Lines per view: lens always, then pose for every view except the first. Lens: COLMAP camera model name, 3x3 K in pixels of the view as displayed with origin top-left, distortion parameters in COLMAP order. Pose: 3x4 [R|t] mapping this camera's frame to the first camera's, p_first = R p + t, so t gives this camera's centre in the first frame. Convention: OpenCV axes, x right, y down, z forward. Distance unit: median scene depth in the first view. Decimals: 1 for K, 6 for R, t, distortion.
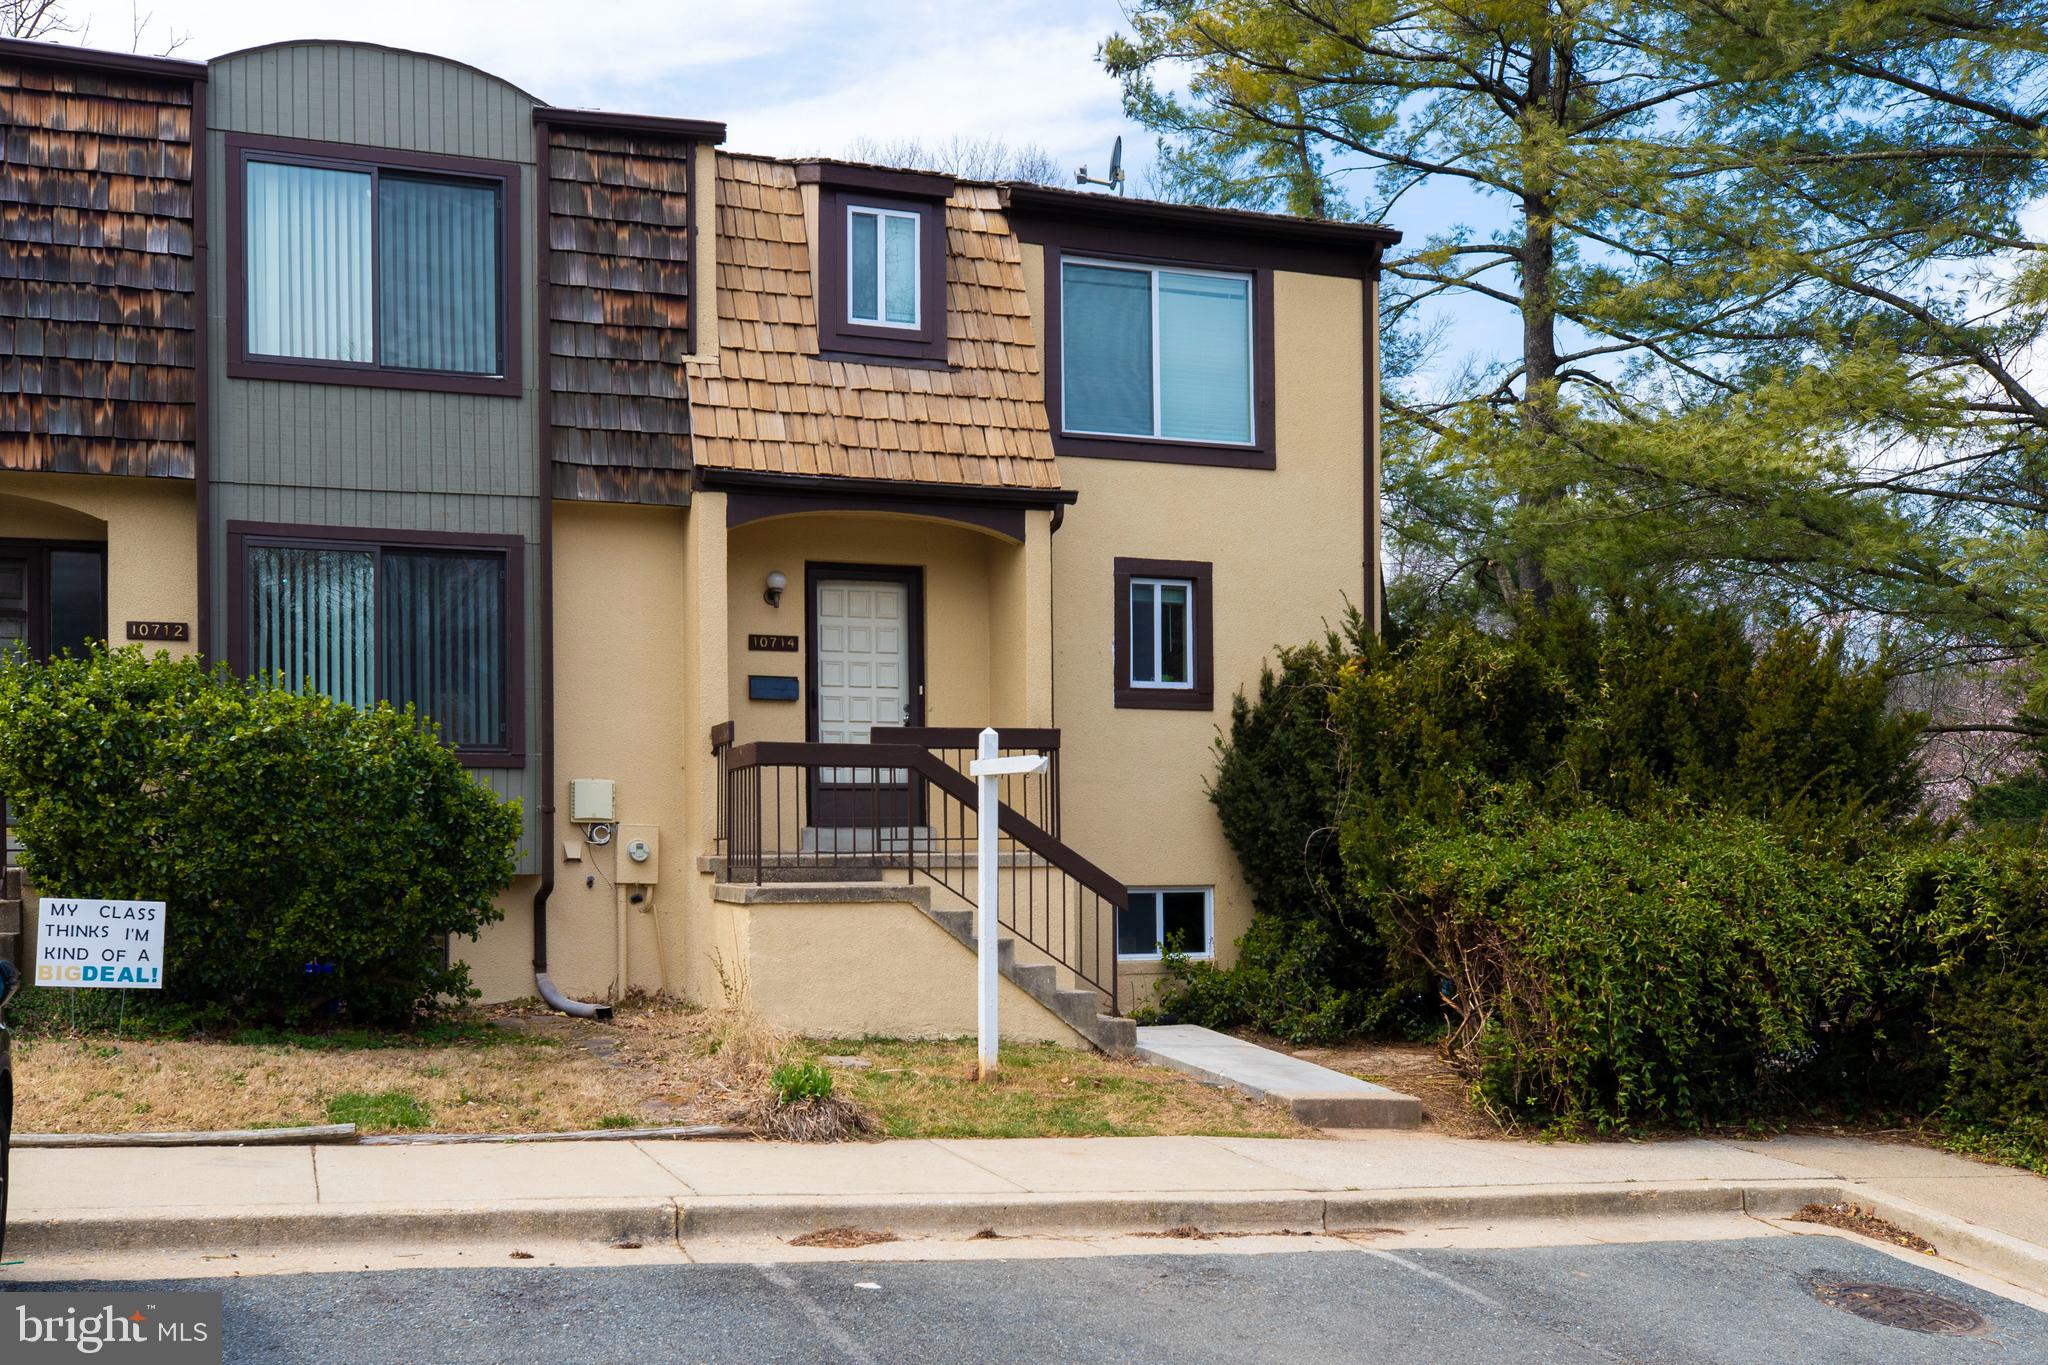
lens RADIAL K [[1696.6, 0, 1023.8], [0, 1696.6, 758.3], [0, 0, 1]] dist [0.000632, 0.000449]
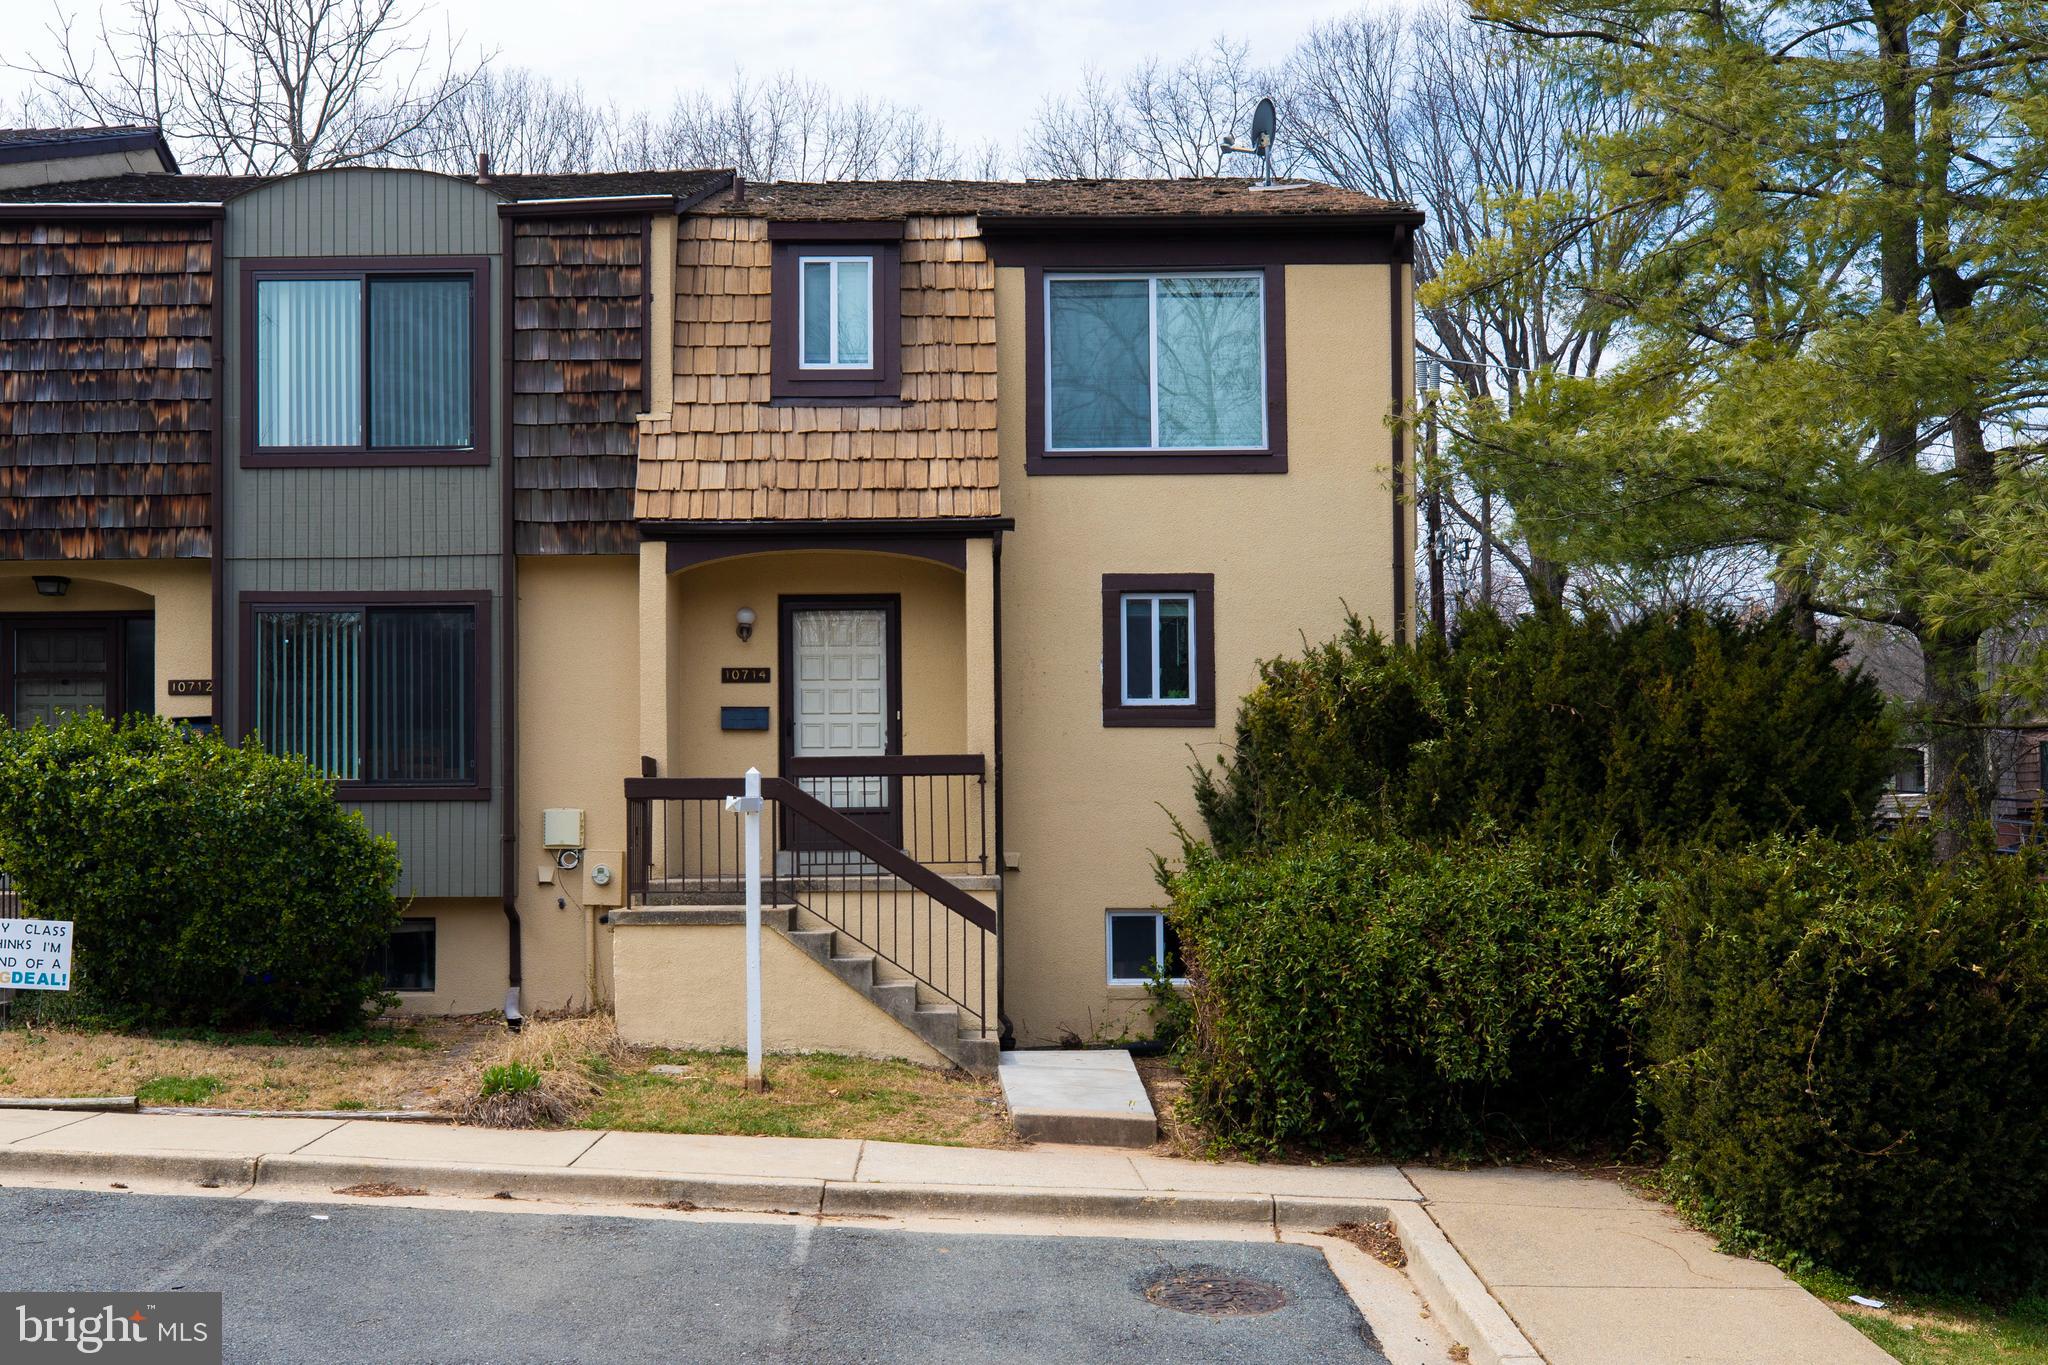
lens RADIAL K [[2032.0, 0, 1024.0], [0, 2032.0, 682.5], [0, 0, 1]] dist [-0.003389, 0.004612]
pose [[0.960577, -0.026331, -0.276766, 0.402153], [0.017694, 0.999277, -0.033659, -0.019960], [0.277452, 0.027435, 0.960348, -0.174277]]
